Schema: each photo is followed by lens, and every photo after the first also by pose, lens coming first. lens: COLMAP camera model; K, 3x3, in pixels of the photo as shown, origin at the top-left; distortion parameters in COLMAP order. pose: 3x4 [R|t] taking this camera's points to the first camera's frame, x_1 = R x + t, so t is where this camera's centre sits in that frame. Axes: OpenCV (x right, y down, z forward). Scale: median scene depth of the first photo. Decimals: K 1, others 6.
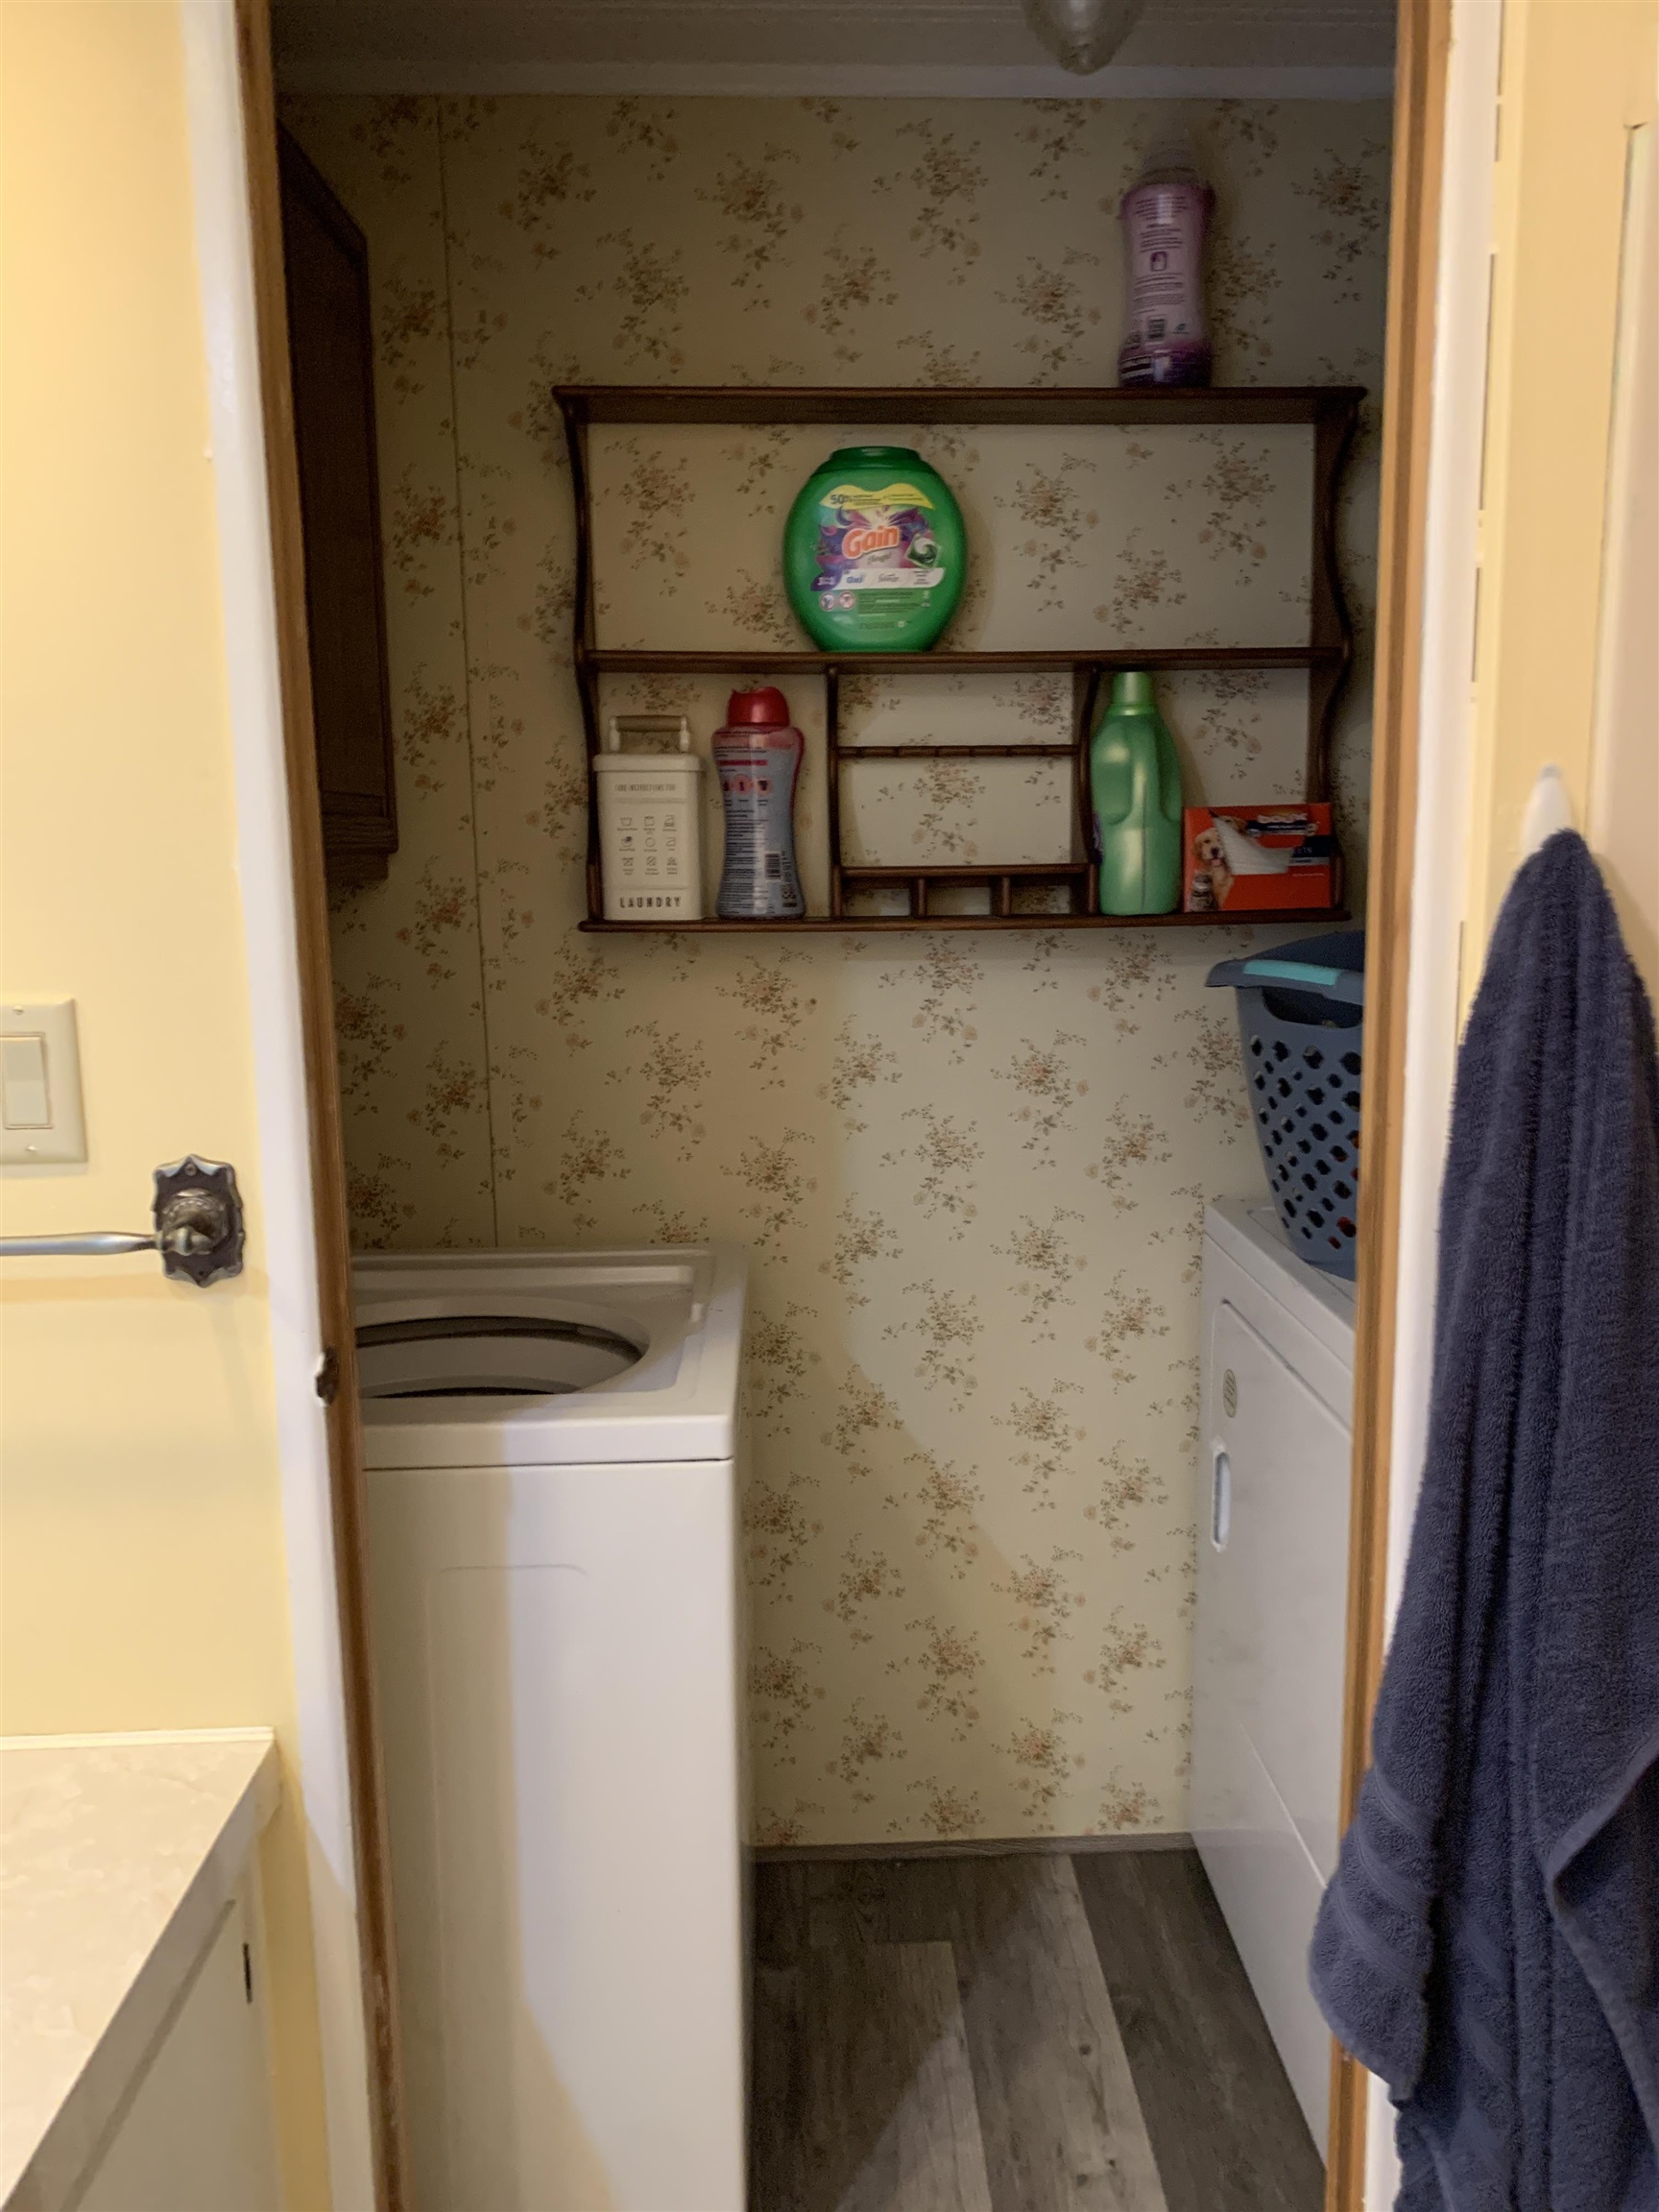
lens RADIAL K [[1682.0, 0, 830.8], [0, 1682.0, 1108.2], [0, 0, 1]] dist [0.067716, -0.089794]
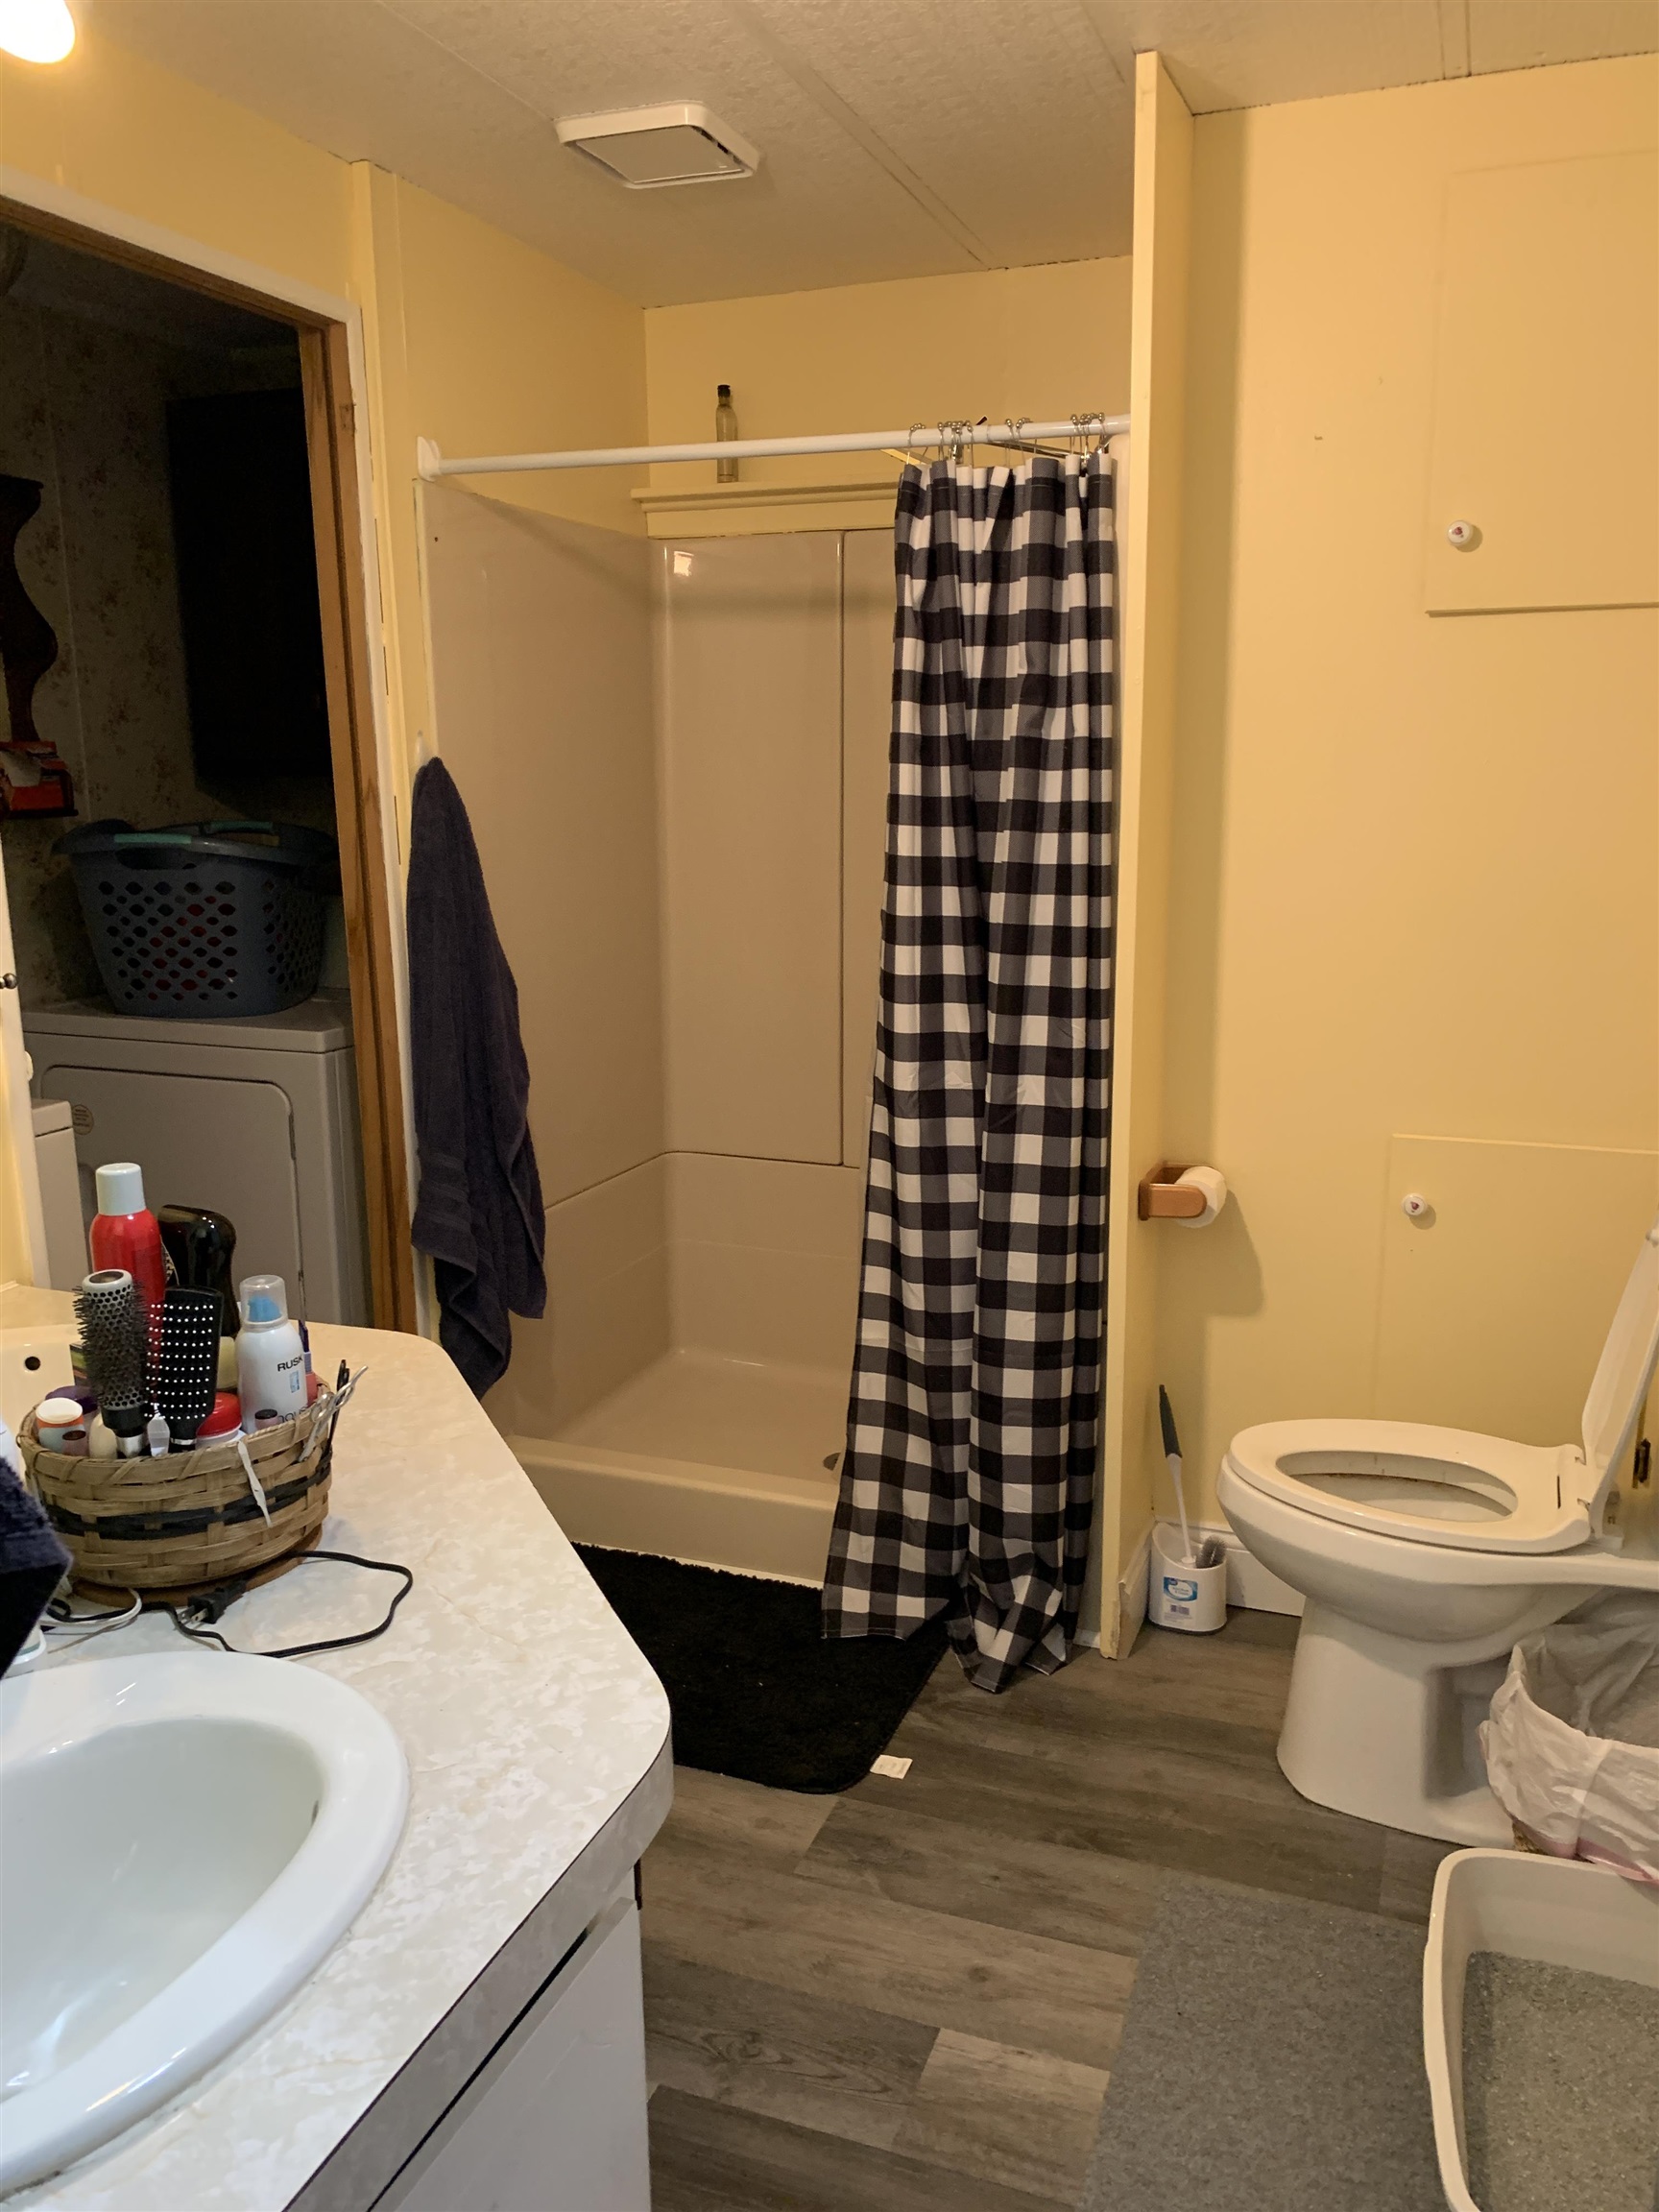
lens RADIAL K [[1682.0, 0, 832.7], [0, 1682.0, 1106.0], [0, 0, 1]] dist [0.067716, -0.089794]
pose [[0.375731, -0.176755, 0.909716, -1.478208], [0.150741, 0.980226, 0.128196, 0.094499], [-0.914387, 0.088964, 0.394945, -0.412412]]
